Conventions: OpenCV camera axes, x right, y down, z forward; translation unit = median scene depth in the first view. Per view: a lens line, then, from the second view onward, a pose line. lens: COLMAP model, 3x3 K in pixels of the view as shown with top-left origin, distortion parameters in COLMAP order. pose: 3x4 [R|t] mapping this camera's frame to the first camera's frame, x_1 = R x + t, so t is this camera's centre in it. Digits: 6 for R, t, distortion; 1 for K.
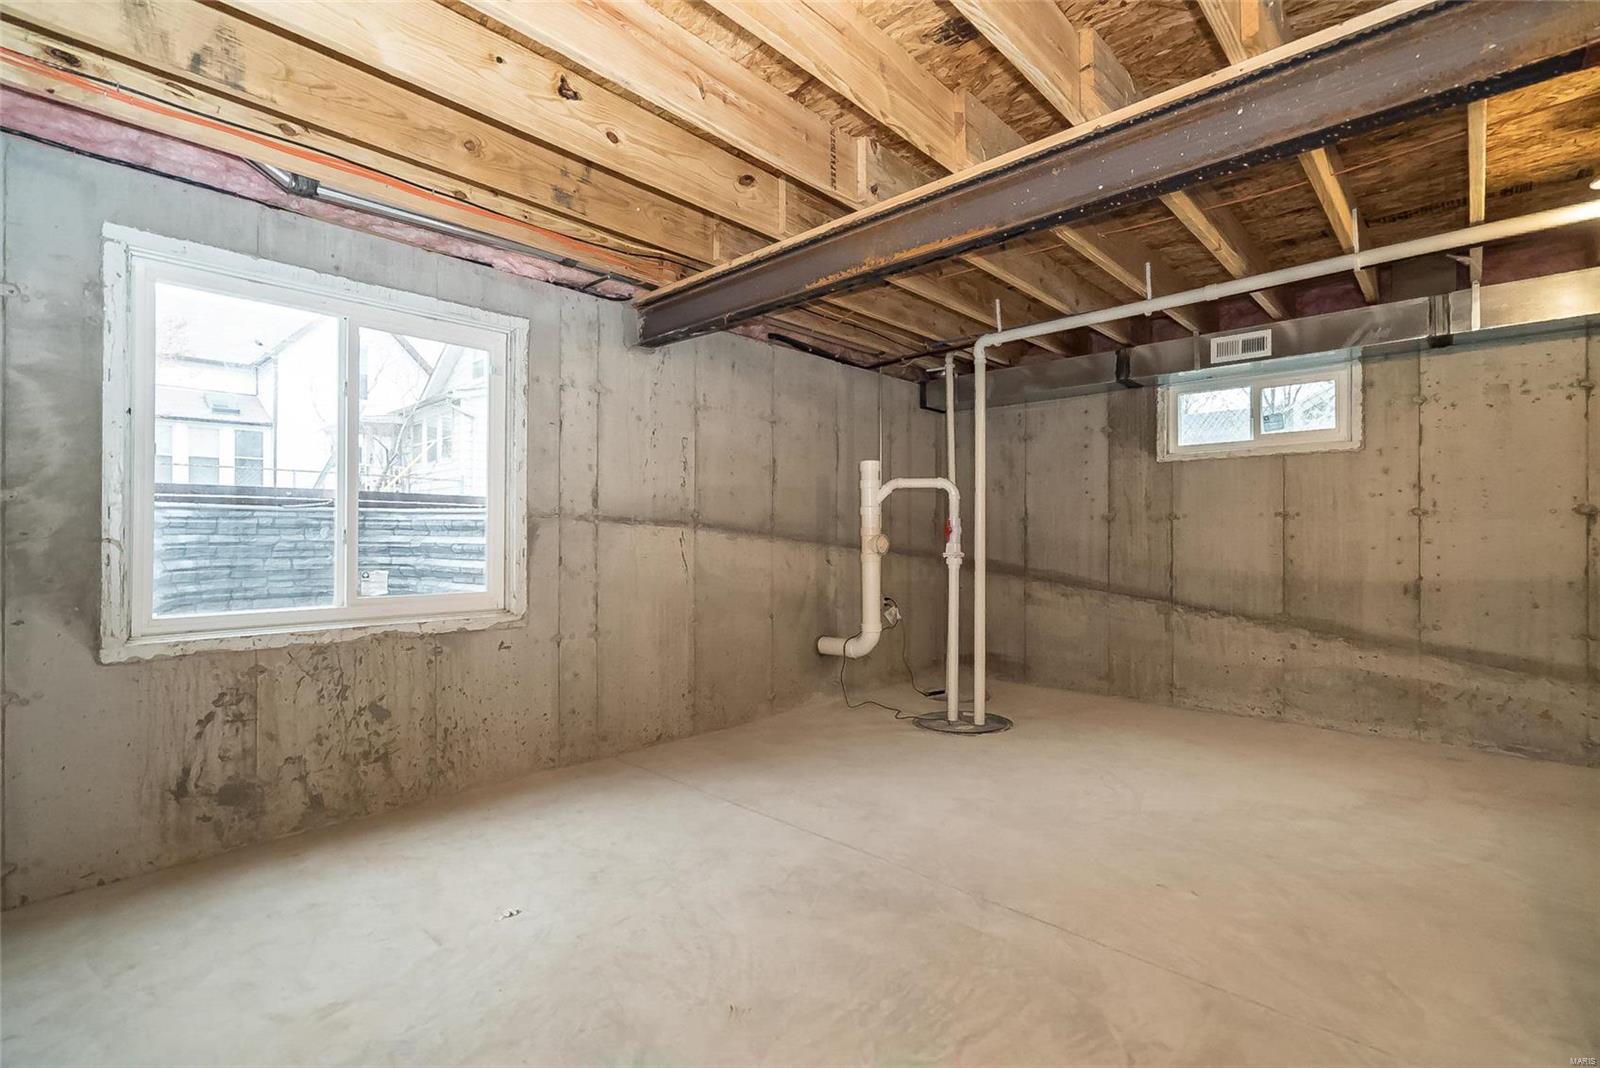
lens RADIAL K [[716.3, 0, 809.0], [0, 716.3, 544.7], [0, 0, 1]] dist [-0.003408, 0.002344]
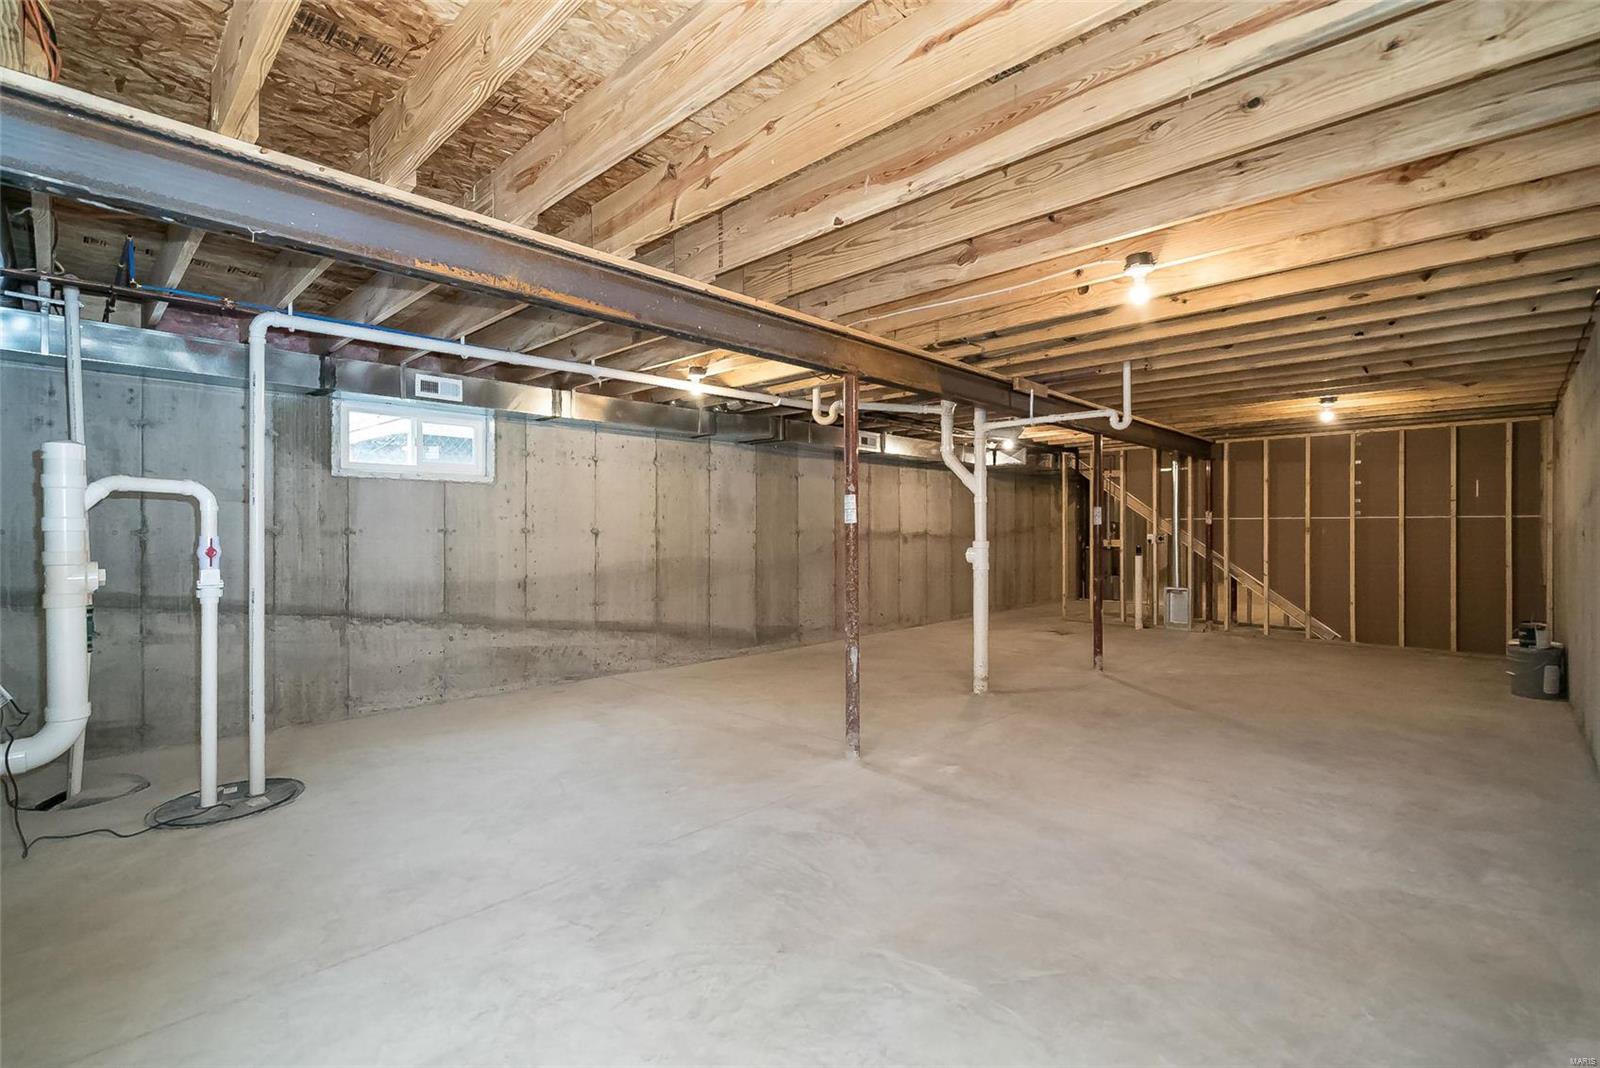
lens RADIAL K [[716.3, 0, 799.9], [0, 716.3, 548.2], [0, 0, 1]] dist [-0.003408, 0.002344]
pose [[0.034133, -0.024240, 0.999123, -0.535543], [0.012681, 0.999636, 0.023819, -0.034871], [-0.999337, 0.011857, 0.034428, 0.365312]]
